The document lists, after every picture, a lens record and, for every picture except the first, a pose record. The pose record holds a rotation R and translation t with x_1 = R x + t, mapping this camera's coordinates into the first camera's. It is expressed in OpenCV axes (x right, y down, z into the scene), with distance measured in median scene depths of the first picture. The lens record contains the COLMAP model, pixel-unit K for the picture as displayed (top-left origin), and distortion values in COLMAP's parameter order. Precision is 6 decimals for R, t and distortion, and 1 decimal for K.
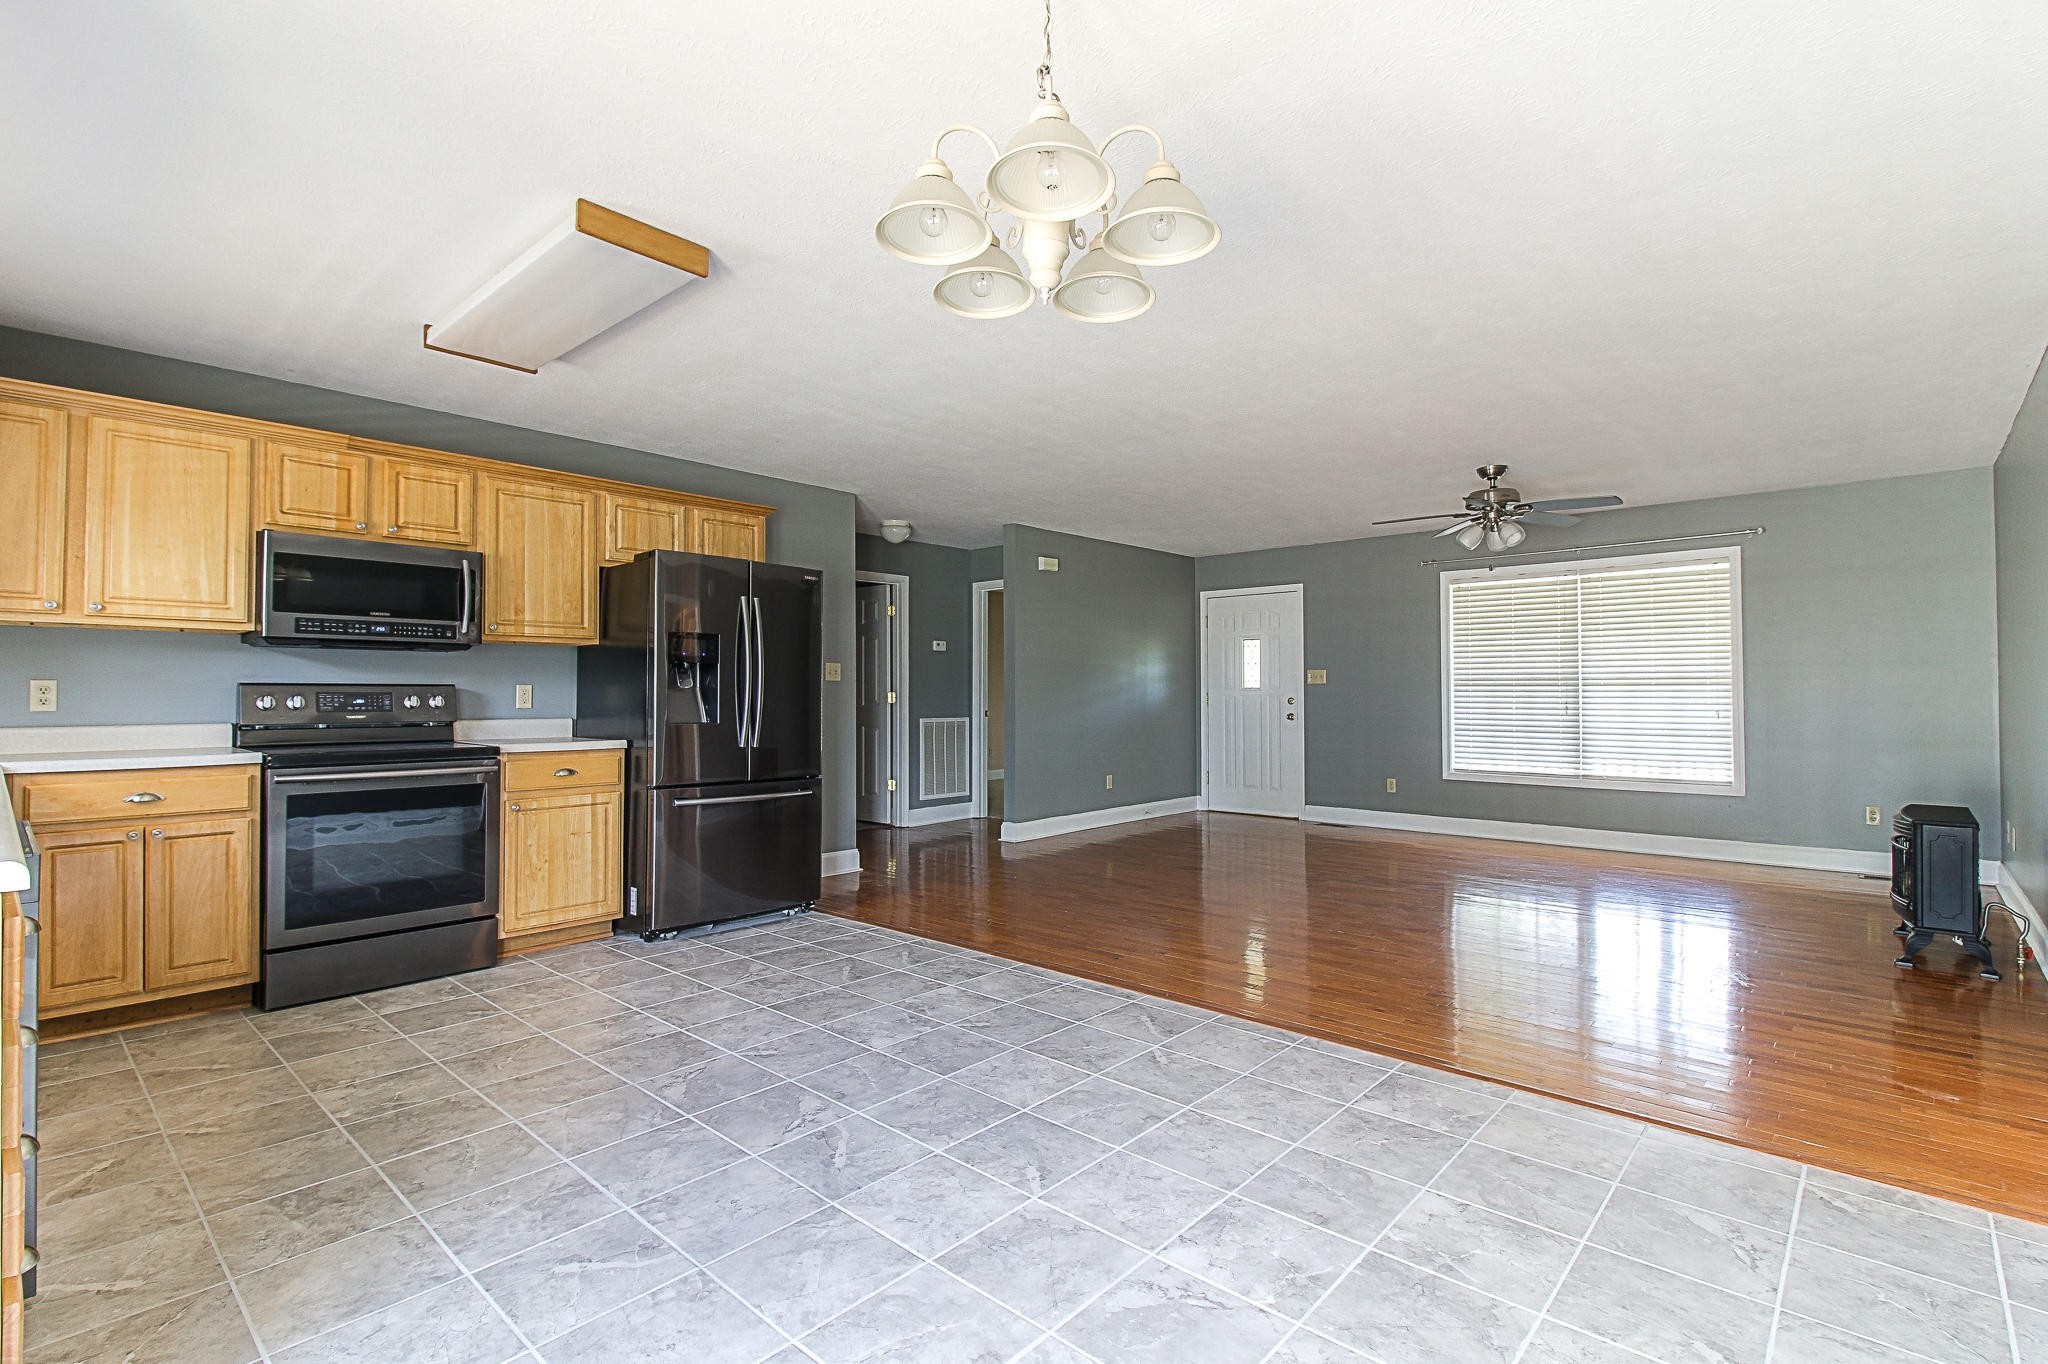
lens RADIAL K [[927.6, 0, 1031.0], [0, 927.6, 676.5], [0, 0, 1]] dist [0.019217, -0.012577]
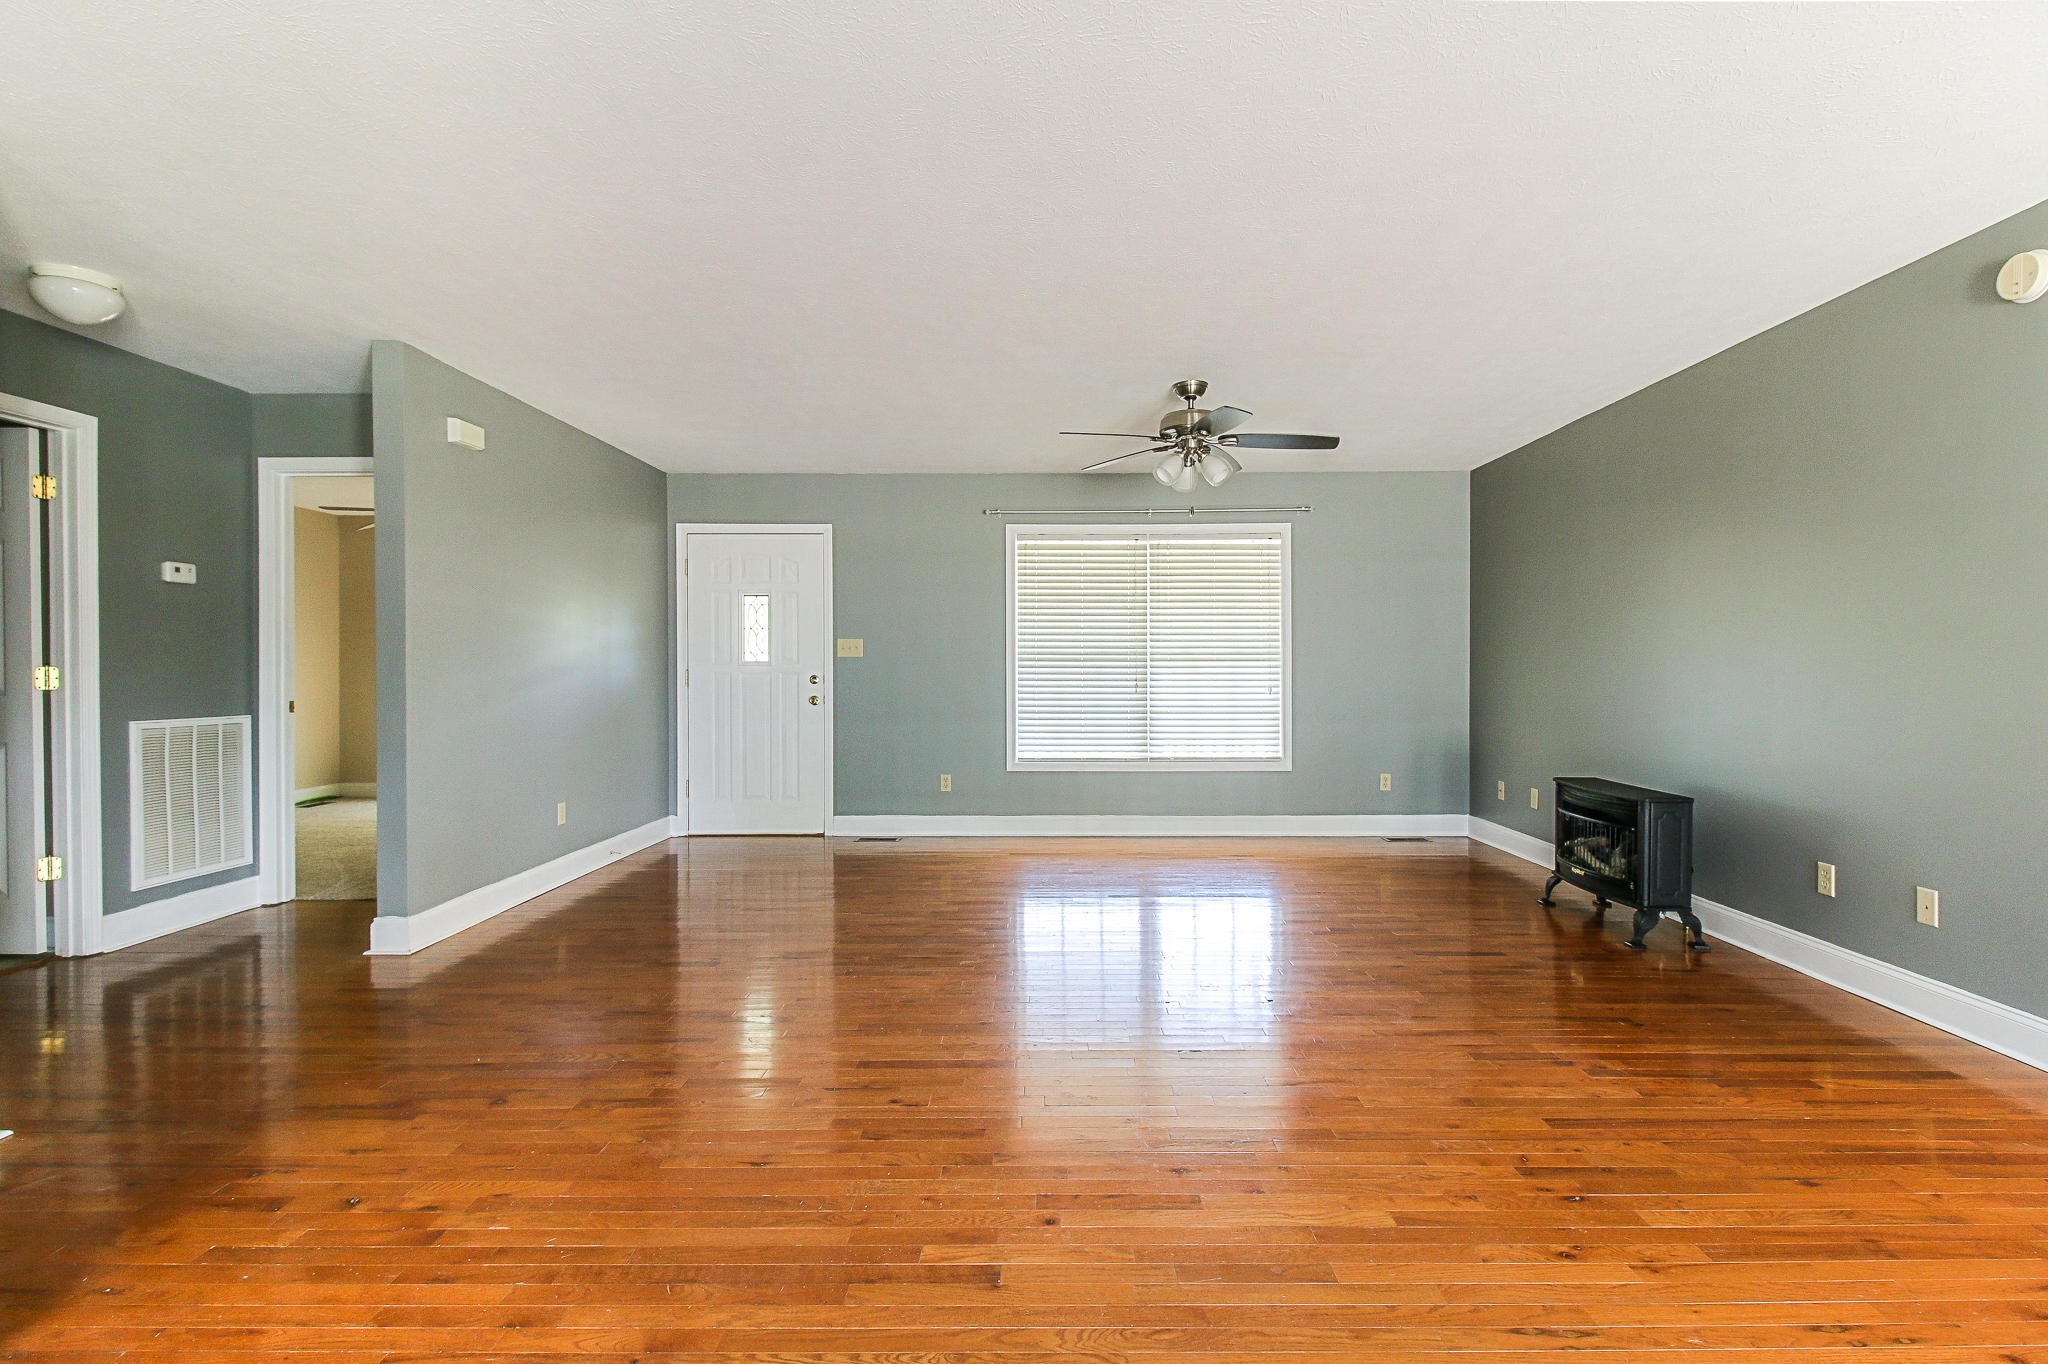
lens RADIAL K [[927.6, 0, 1031.0], [0, 927.6, 676.5], [0, 0, 1]] dist [0.019217, -0.012577]
pose [[0.751428, -0.004546, 0.659799, -0.095447], [-0.011955, 0.999718, 0.020504, 0.007156], [-0.659707, -0.023296, 0.751162, 0.359959]]
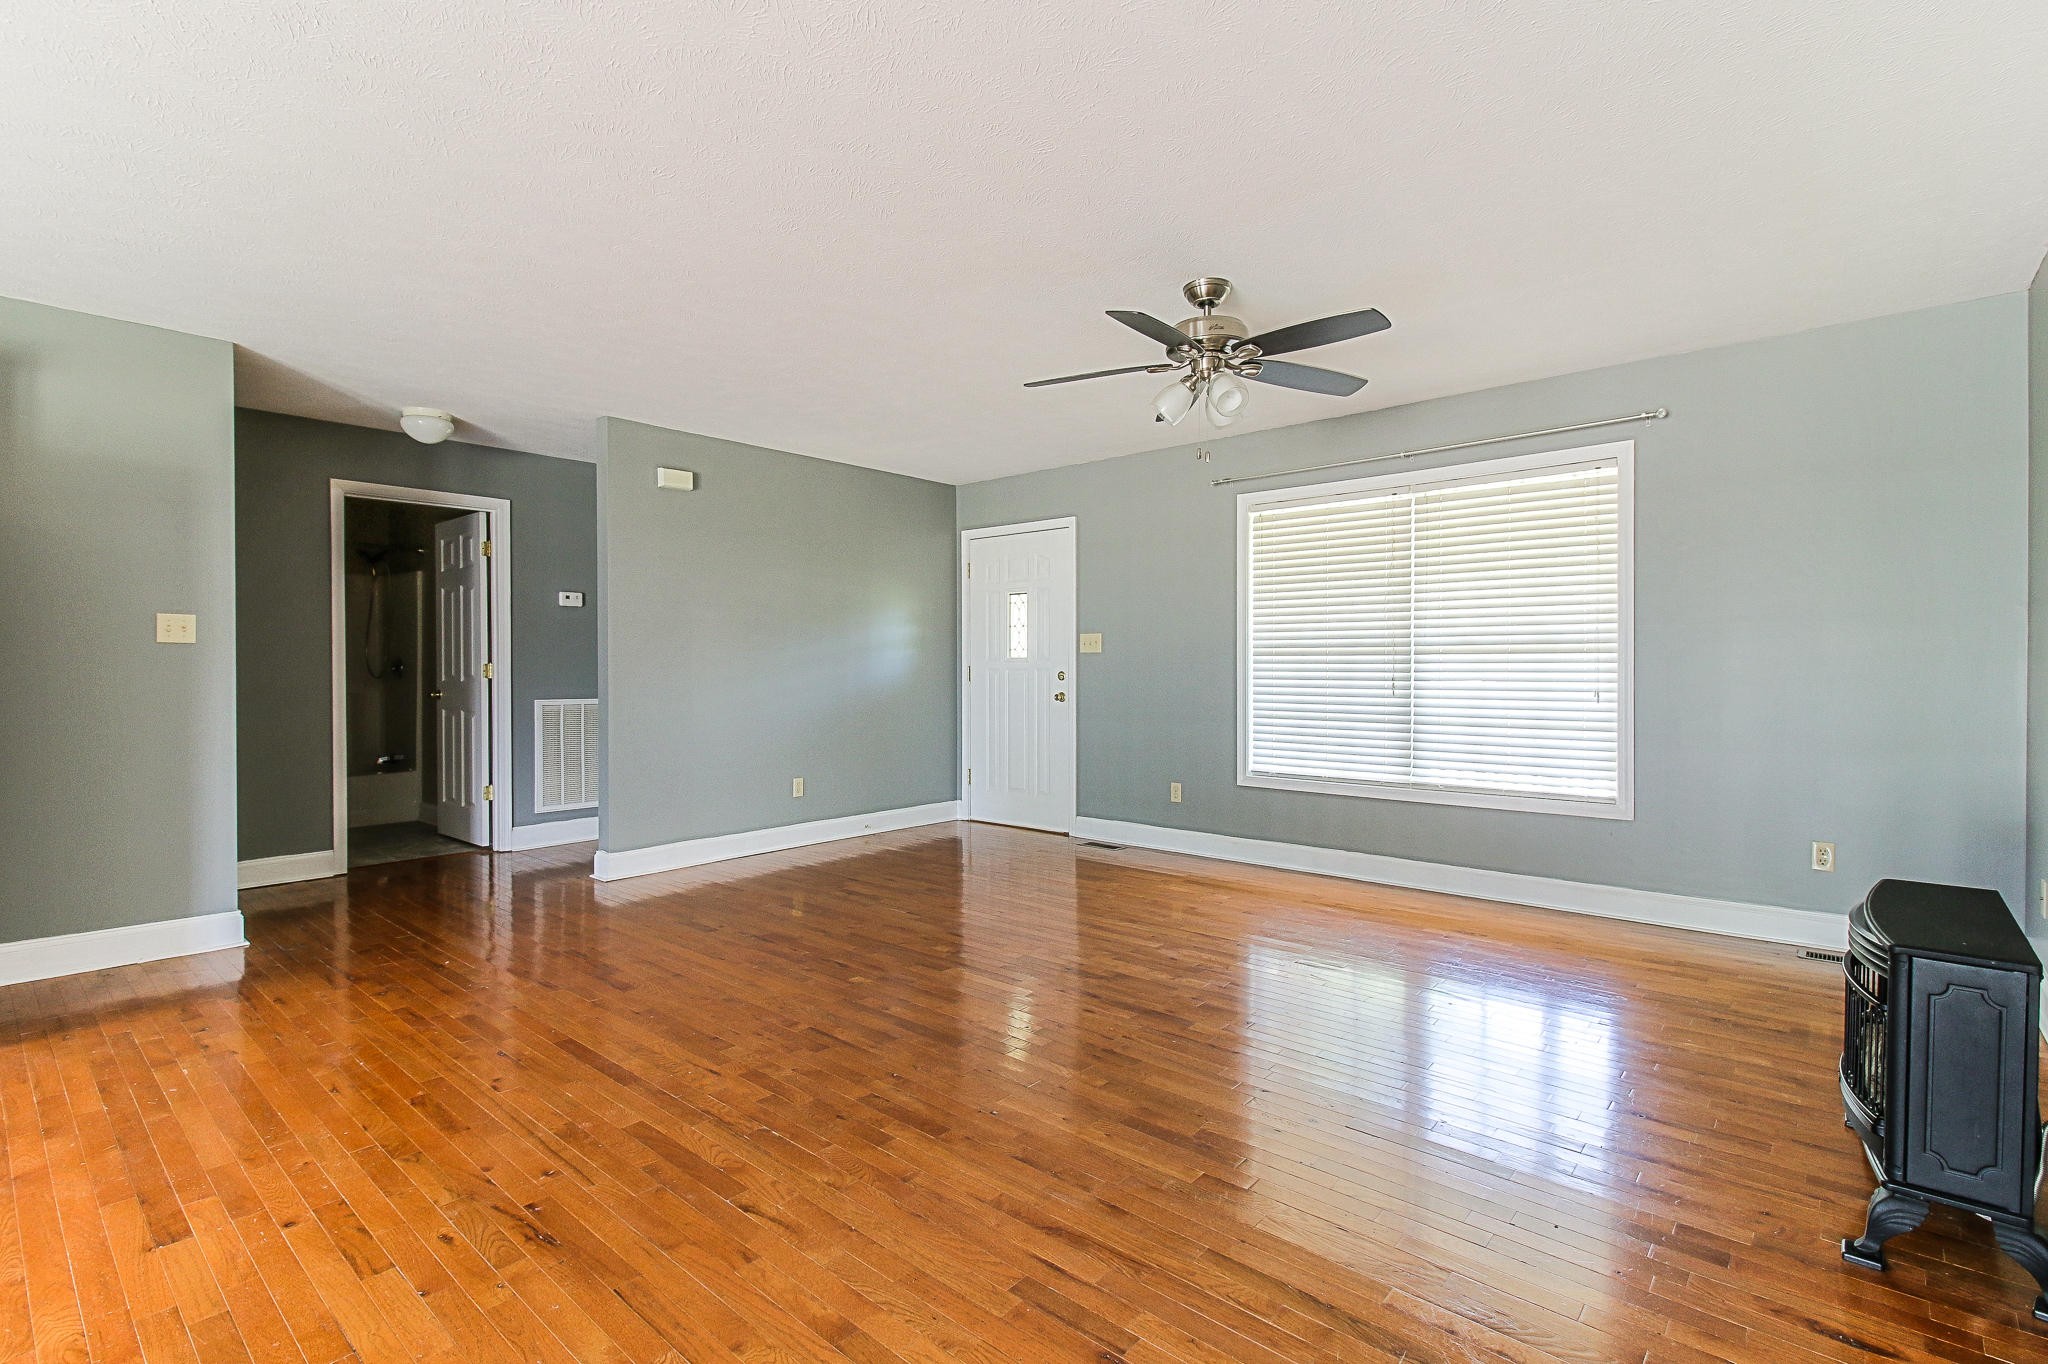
lens RADIAL K [[927.6, 0, 1031.0], [0, 927.6, 676.5], [0, 0, 1]] dist [0.019217, -0.012577]
pose [[0.999810, 0.000660, 0.019458, 0.272187], [-0.001195, 0.999622, 0.027465, 0.007256], [-0.019433, -0.027483, 0.999433, 0.293718]]
